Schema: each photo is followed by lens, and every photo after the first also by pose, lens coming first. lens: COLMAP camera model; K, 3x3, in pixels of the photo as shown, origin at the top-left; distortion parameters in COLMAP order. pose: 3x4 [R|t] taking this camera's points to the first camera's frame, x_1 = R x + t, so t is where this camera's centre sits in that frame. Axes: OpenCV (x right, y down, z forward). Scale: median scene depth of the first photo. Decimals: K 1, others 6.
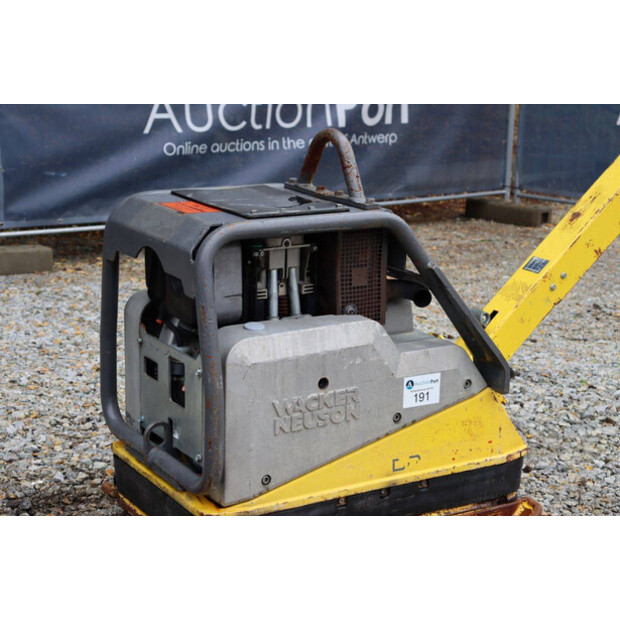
lens RADIAL K [[1278.8, 0, 310.0], [0, 1278.8, 310.0], [0, 0, 1]] dist [0.320151, 0.188202]
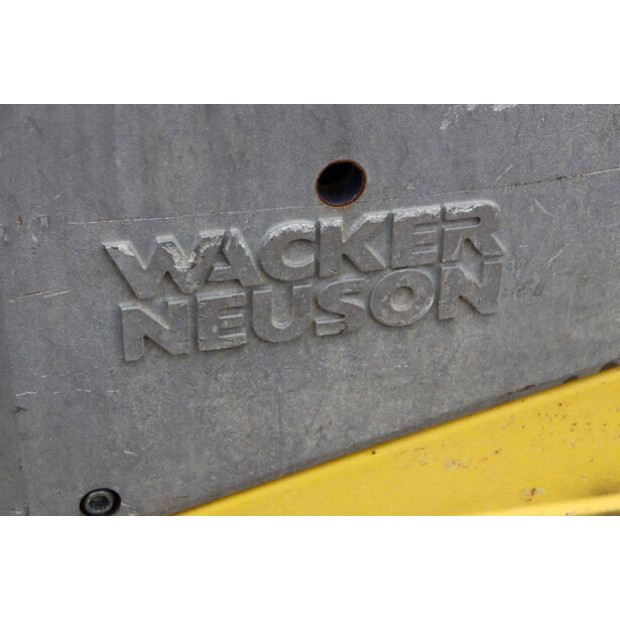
lens RADIAL K [[1451.1, 0, 310.0], [0, 1451.1, 310.0], [0, 0, 1]] dist [0.398522, 0.626444]
pose [[0.951828, 0.158468, -0.262511, 0.068654], [-0.070950, 0.946692, 0.314229, -0.006679], [0.298312, -0.280467, 0.912331, 0.603444]]
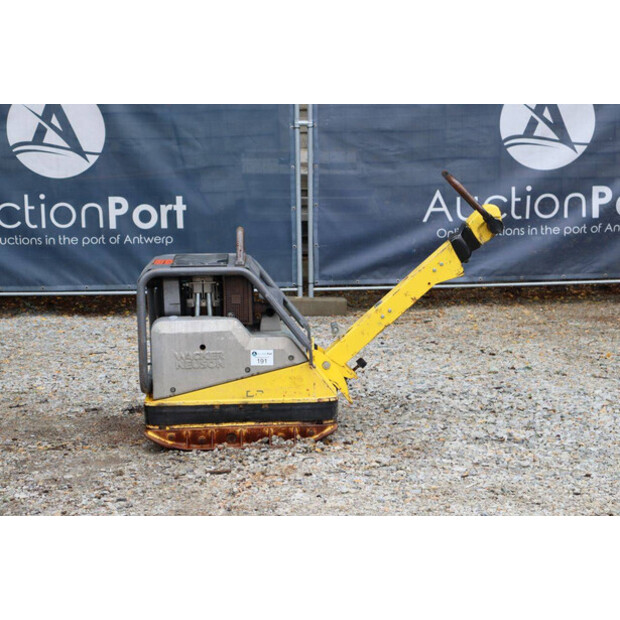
lens RADIAL K [[1451.1, 0, 310.0], [0, 1451.1, 310.0], [0, 0, 1]] dist [0.398522, 0.626444]
pose [[0.862213, 0.052759, -0.503791, 1.123562], [-0.085399, 0.995465, -0.041907, 0.067241], [0.499296, 0.079156, 0.862808, -0.806353]]
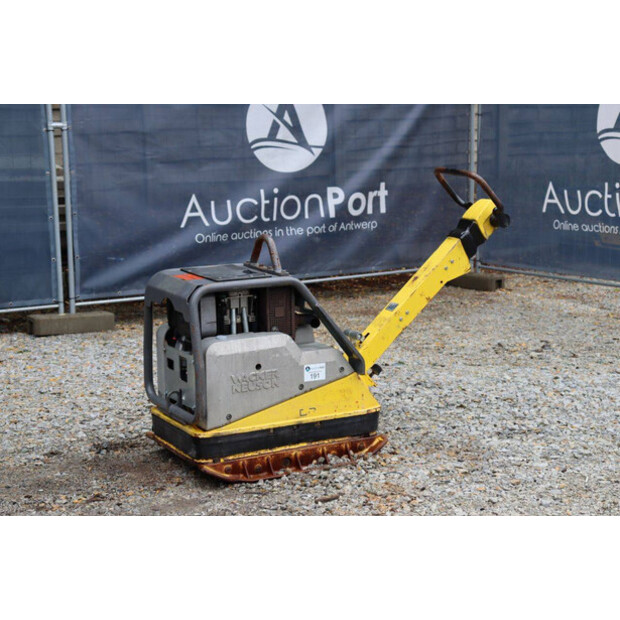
lens RADIAL K [[1396.5, 0, 312.8], [0, 1396.5, 313.6], [0, 0, 1]] dist [0.356578, 0.592606]
pose [[0.998480, -0.020711, -0.051084, 0.165113], [0.017656, 0.998070, -0.059540, 0.085570], [0.052219, 0.058547, 0.996918, -0.895833]]
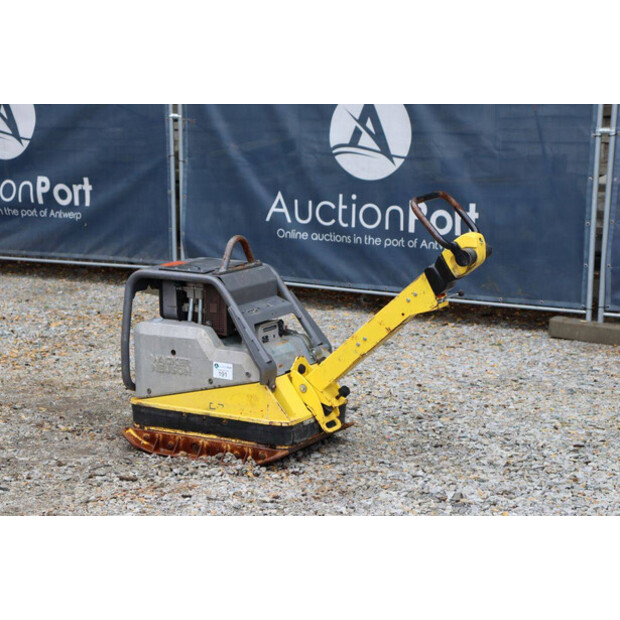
lens RADIAL K [[1396.5, 0, 312.8], [0, 1396.5, 313.6], [0, 0, 1]] dist [0.356578, 0.592606]
pose [[0.454250, 0.134832, -0.880612, 1.745353], [-0.197964, 0.979044, 0.047787, -0.131127], [0.868601, 0.152622, 0.471423, 0.091291]]
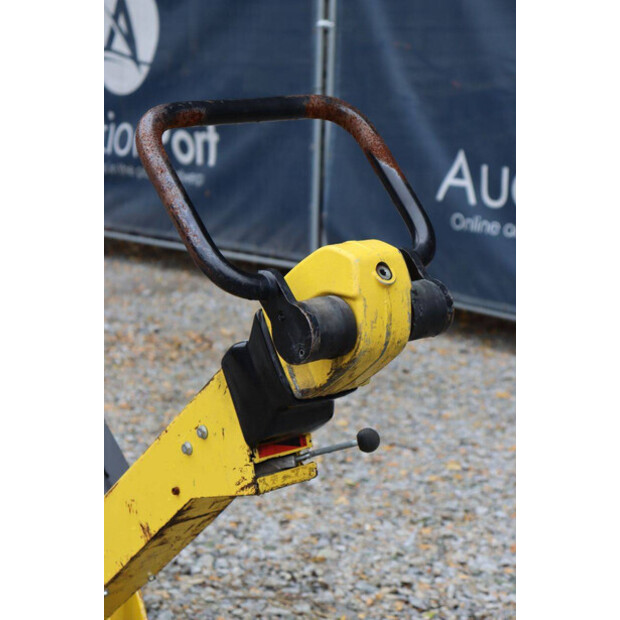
lens RADIAL K [[1451.1, 0, 310.0], [0, 1451.1, 310.0], [0, 0, 1]] dist [0.398522, 0.626444]
pose [[0.159799, 0.164915, -0.973277, 0.793292], [-0.249533, 0.960675, 0.121810, -0.217871], [0.955090, 0.223399, 0.194666, 0.945035]]
